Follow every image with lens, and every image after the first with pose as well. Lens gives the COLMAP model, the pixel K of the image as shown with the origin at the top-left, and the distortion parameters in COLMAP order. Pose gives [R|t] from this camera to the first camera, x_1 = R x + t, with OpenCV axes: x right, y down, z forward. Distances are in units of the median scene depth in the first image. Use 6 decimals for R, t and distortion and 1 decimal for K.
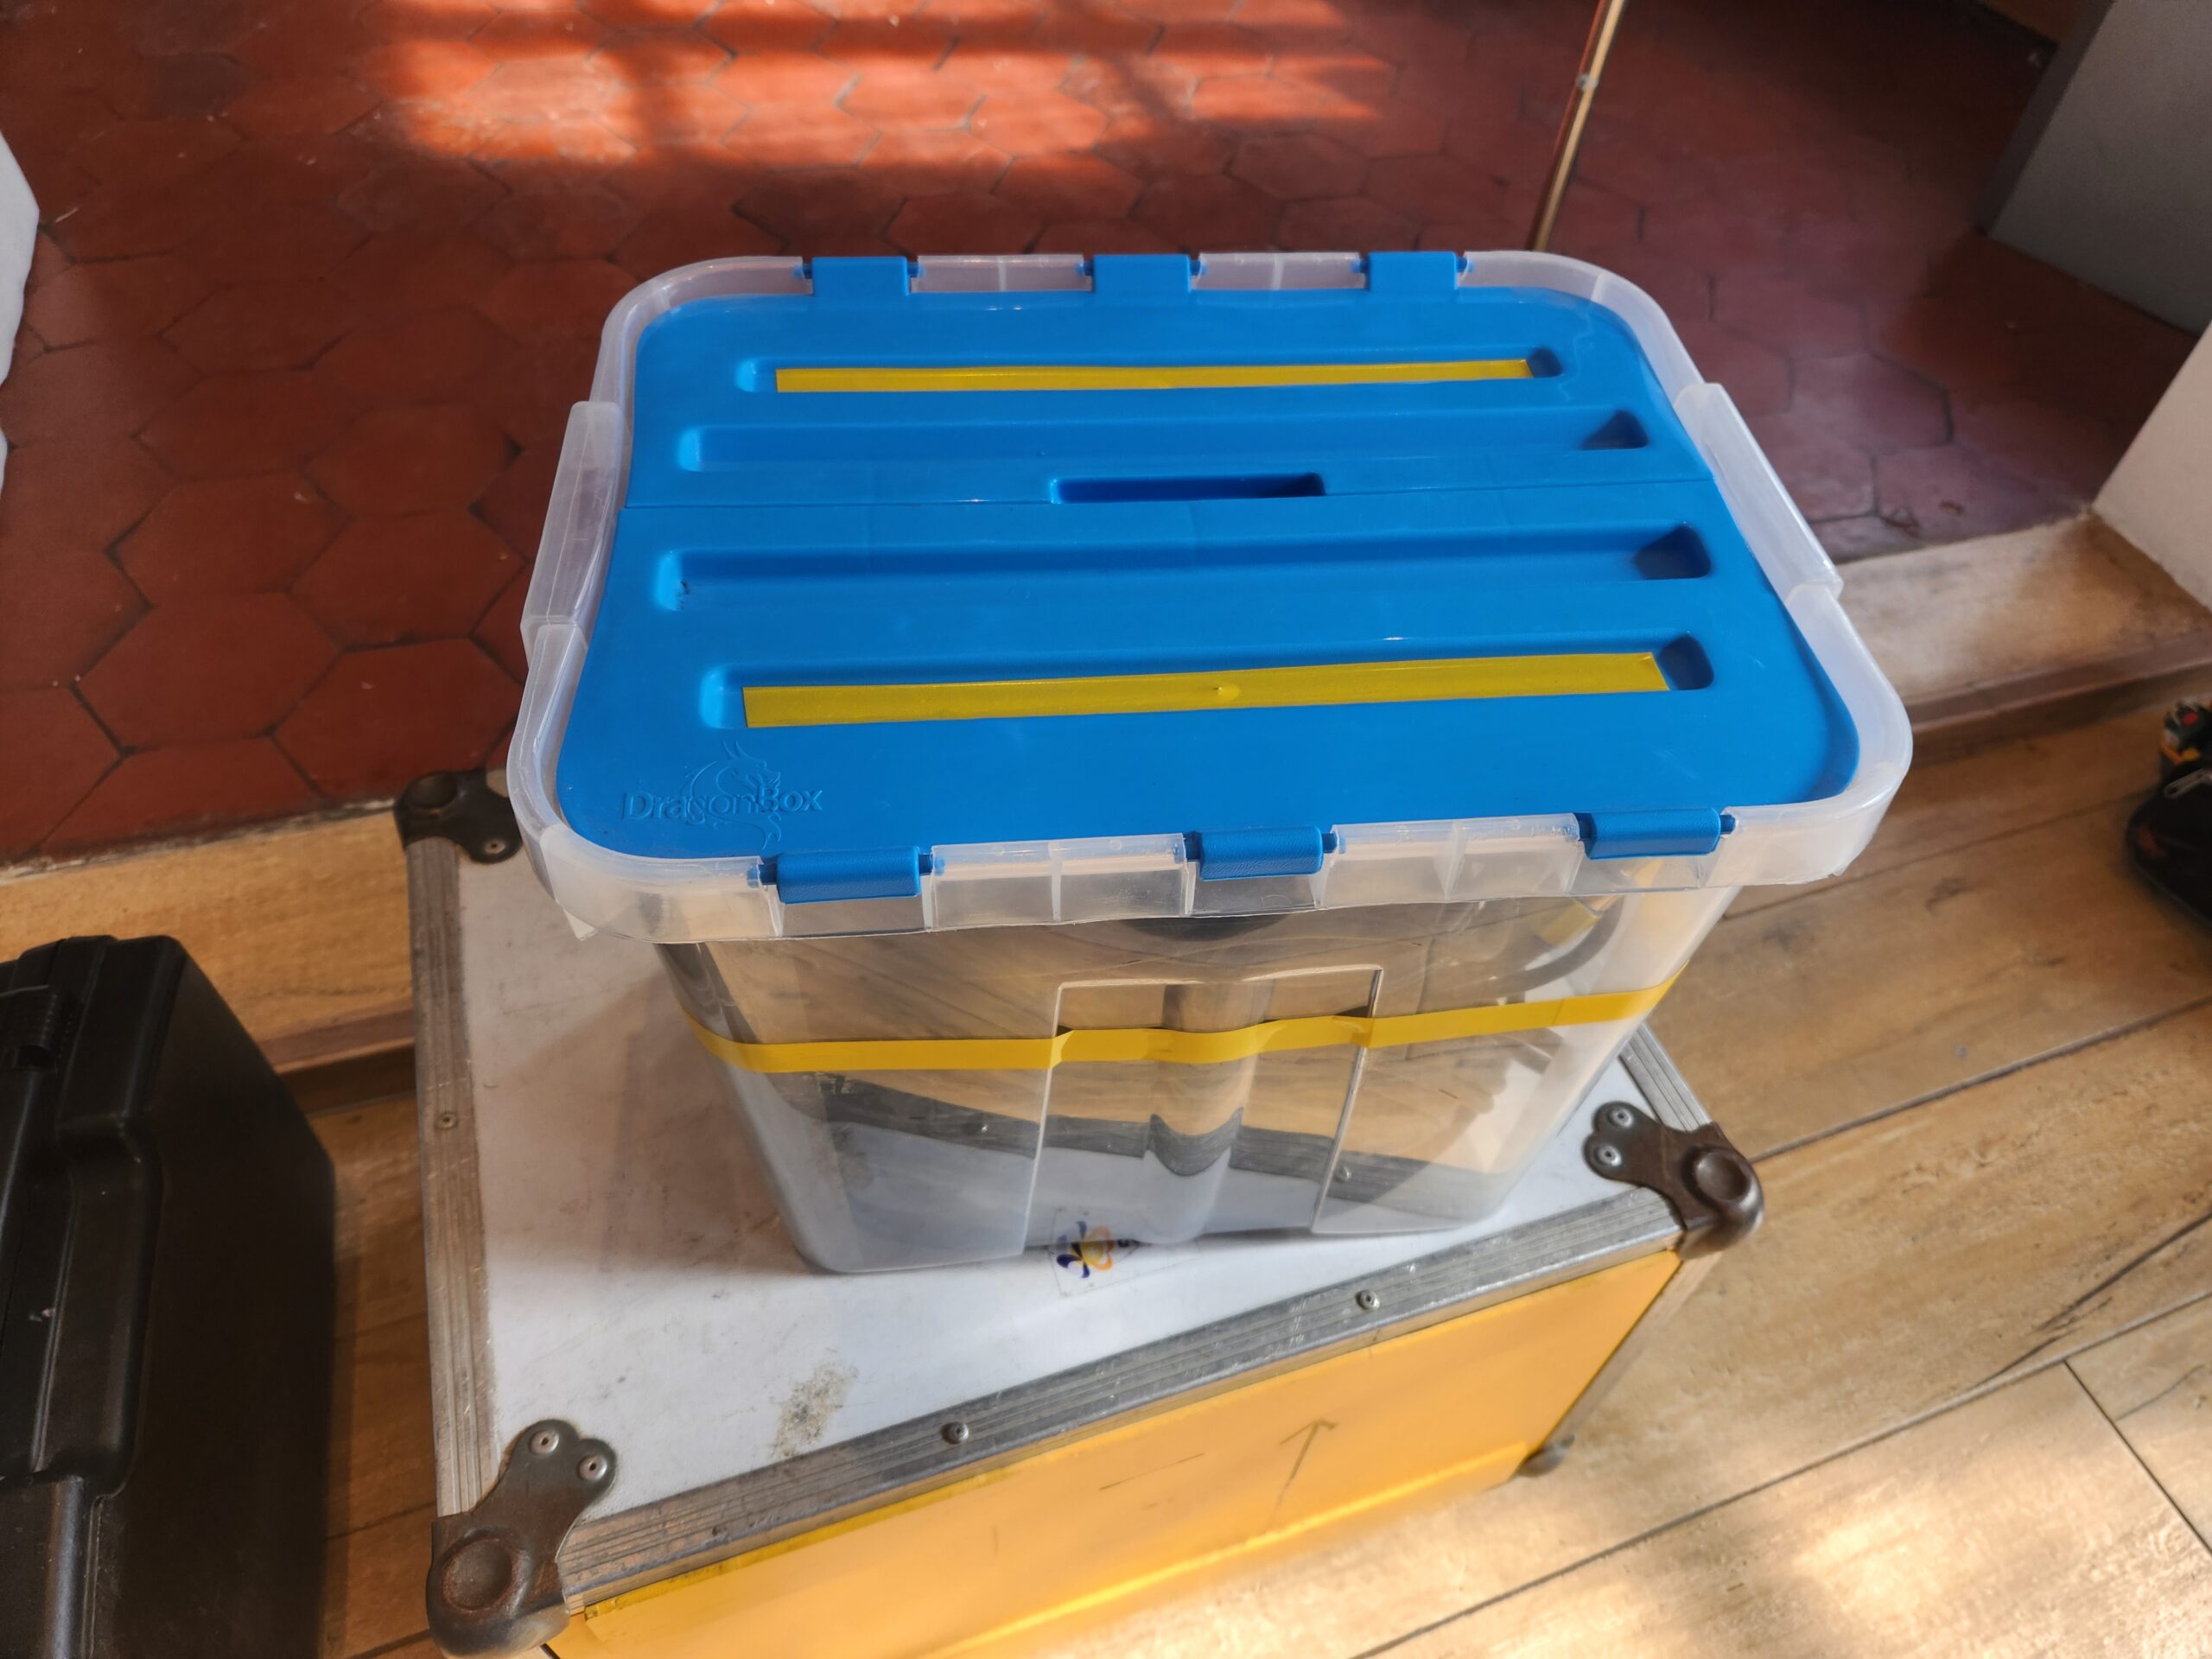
lens RADIAL K [[1466.8, 0, 1122.1], [0, 1466.8, 837.1], [0, 0, 1]] dist [0.047748, -0.042261]
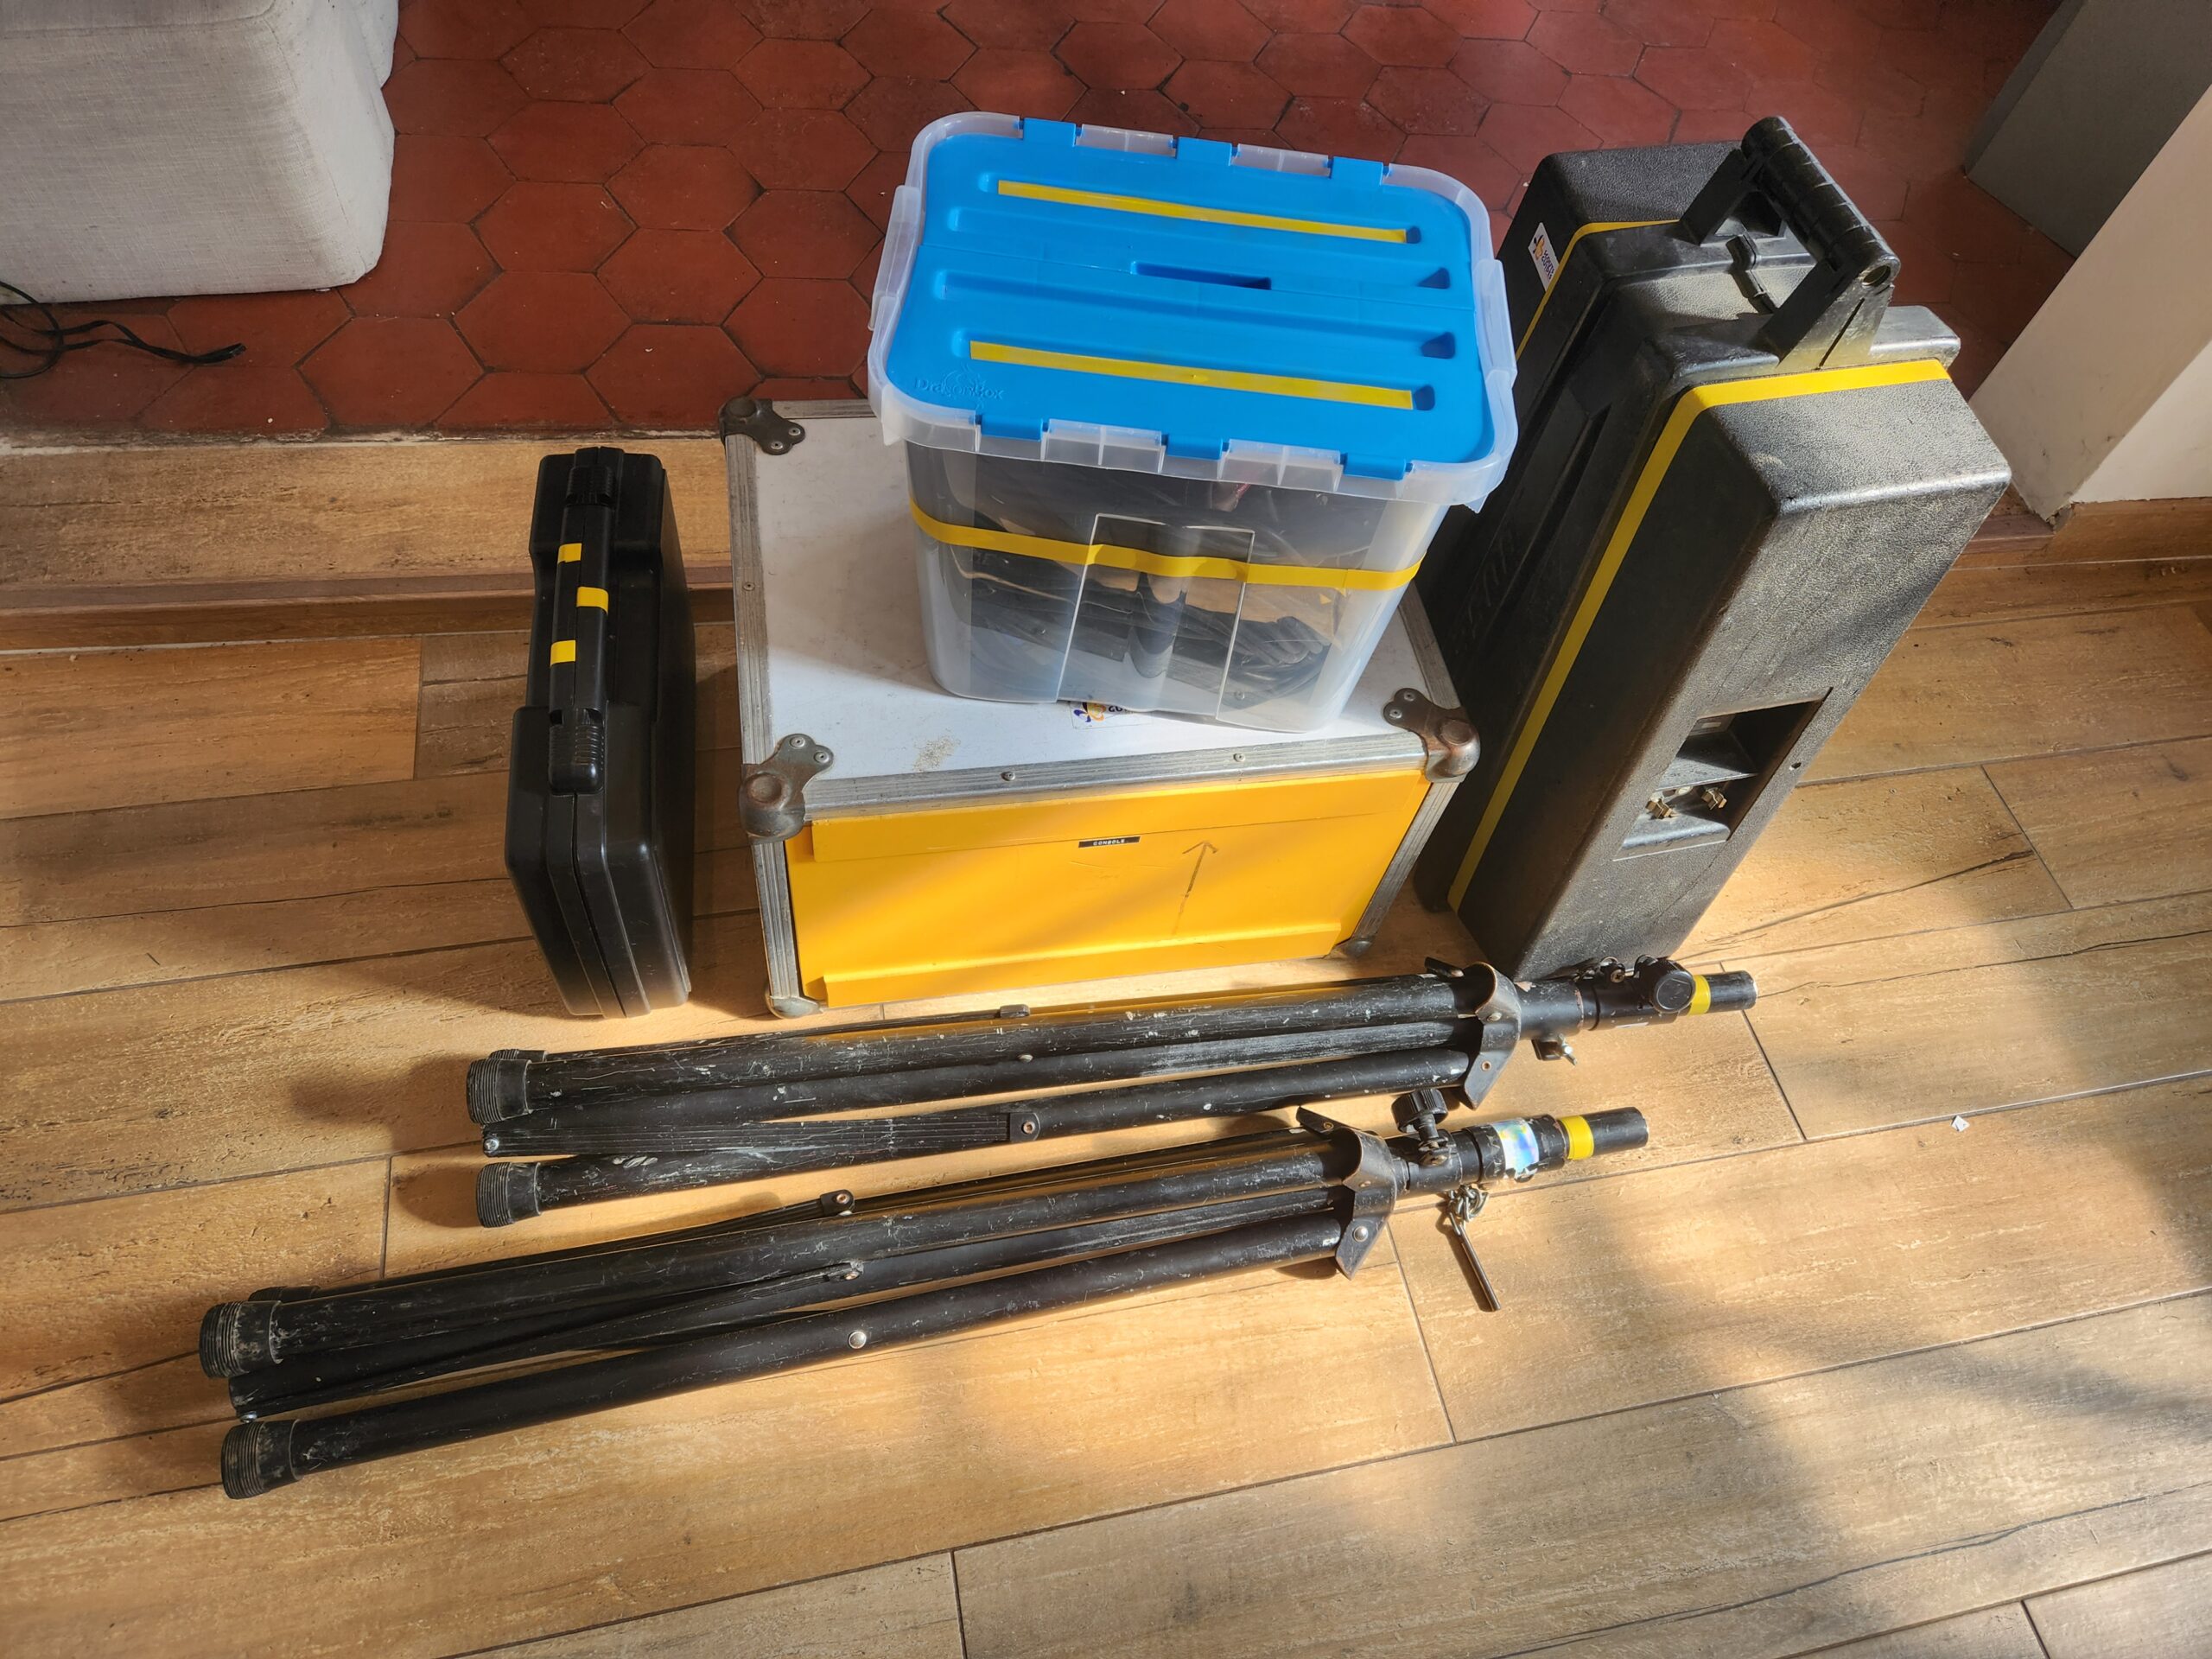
lens RADIAL K [[1515.1, 0, 1106.0], [0, 1515.1, 829.5], [0, 0, 1]] dist [0.088065, -0.105976]
pose [[0.986545, 0.158168, -0.041385, 0.103930], [-0.152998, 0.982380, 0.107339, 0.246536], [0.057633, -0.099563, 0.993361, -0.946911]]
